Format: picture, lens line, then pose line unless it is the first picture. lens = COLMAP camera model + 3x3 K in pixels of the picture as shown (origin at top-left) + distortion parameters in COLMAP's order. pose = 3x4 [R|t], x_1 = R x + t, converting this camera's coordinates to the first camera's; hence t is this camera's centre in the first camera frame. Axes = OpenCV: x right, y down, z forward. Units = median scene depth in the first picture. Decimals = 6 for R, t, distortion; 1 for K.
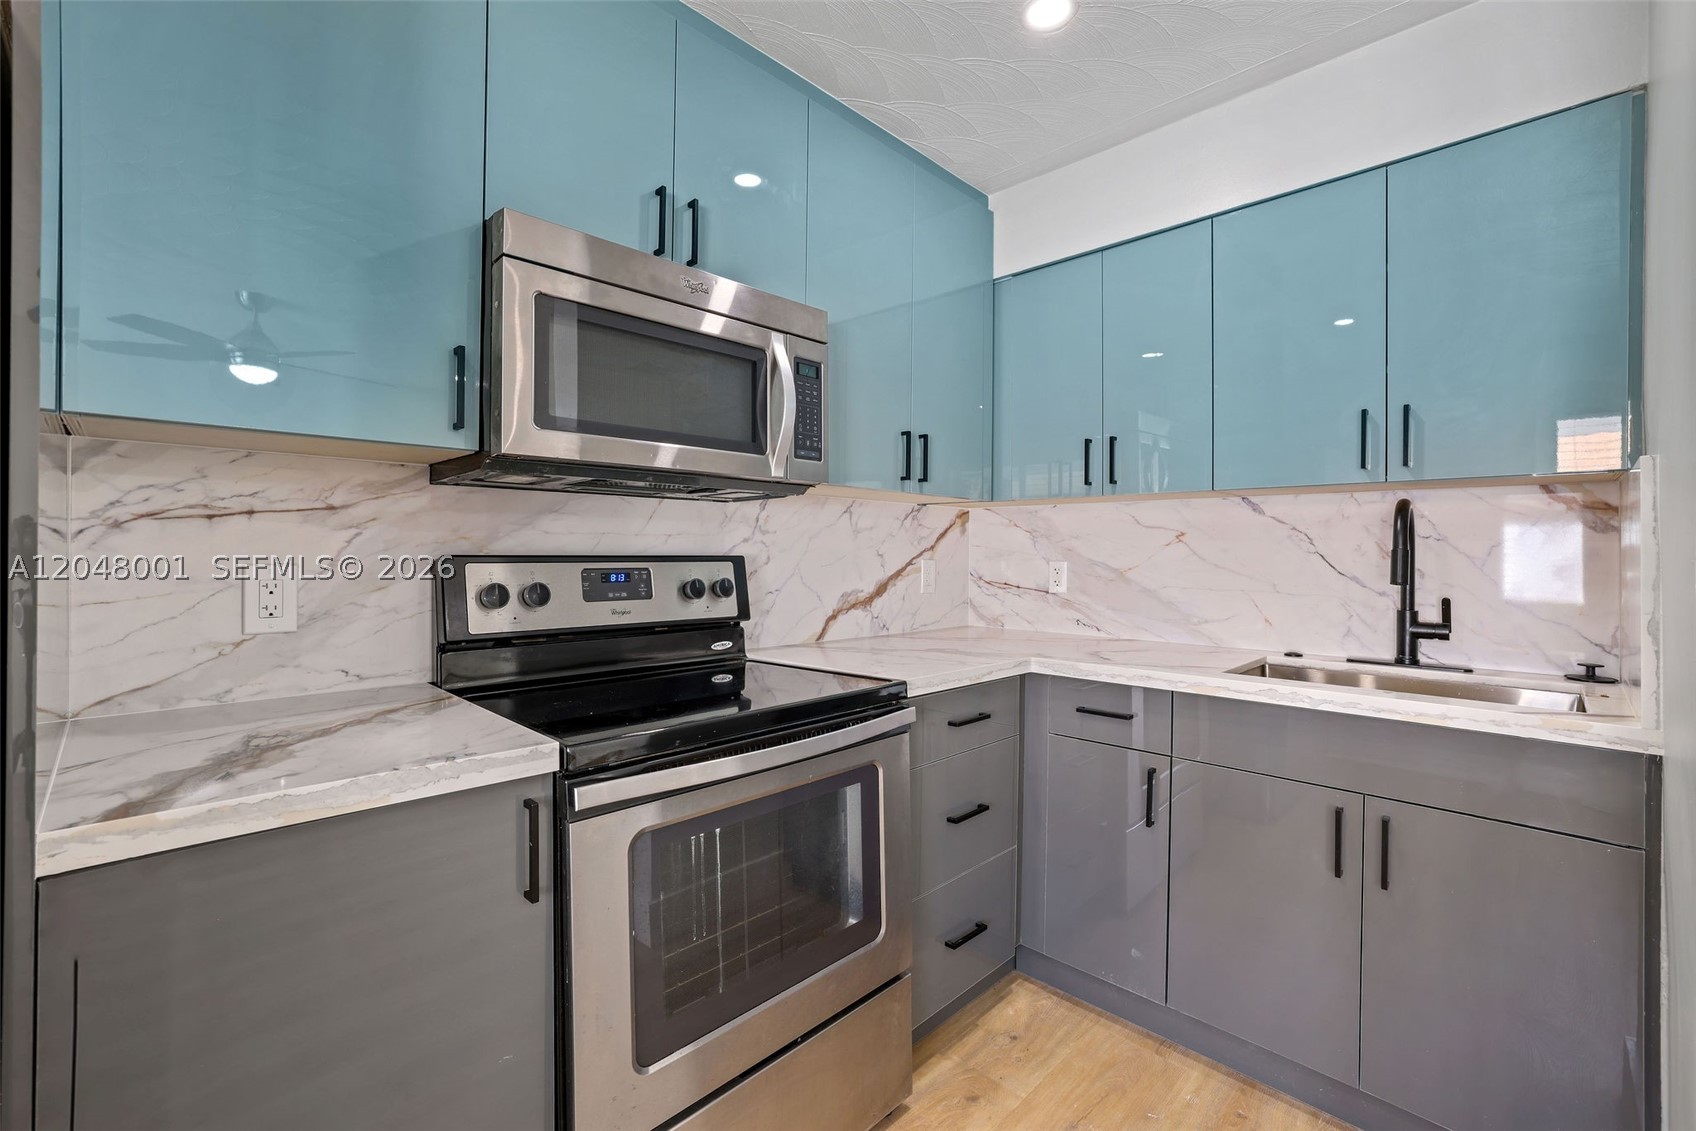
lens RADIAL K [[725.2, 0, 844.8], [0, 725.2, 550.1], [0, 0, 1]] dist [-0.037380, 0.016149]
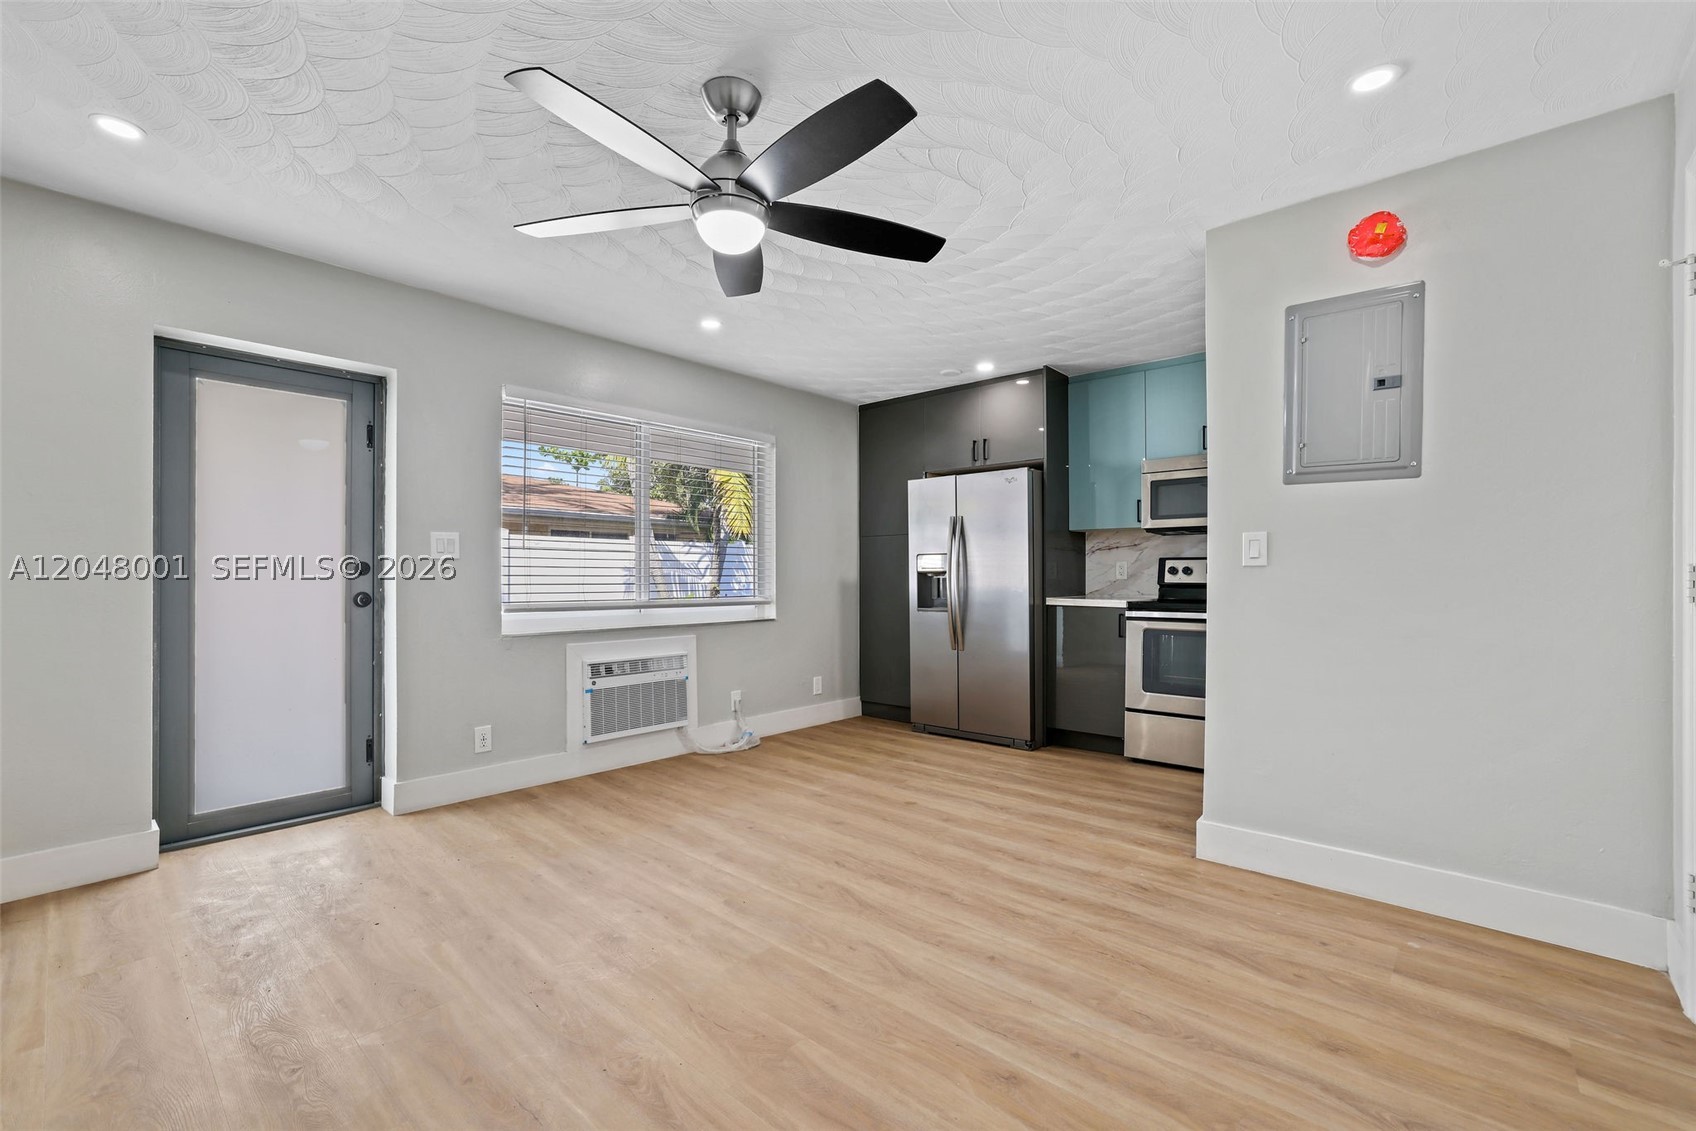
lens RADIAL K [[728.6, 0, 841.6], [0, 728.6, 575.0], [0, 0, 1]] dist [-0.035252, 0.018463]
pose [[0.050437, -0.007431, -0.998700, 1.999294], [-0.000476, 0.999972, -0.007464, 0.083681], [0.998727, 0.000852, 0.050432, -0.453741]]
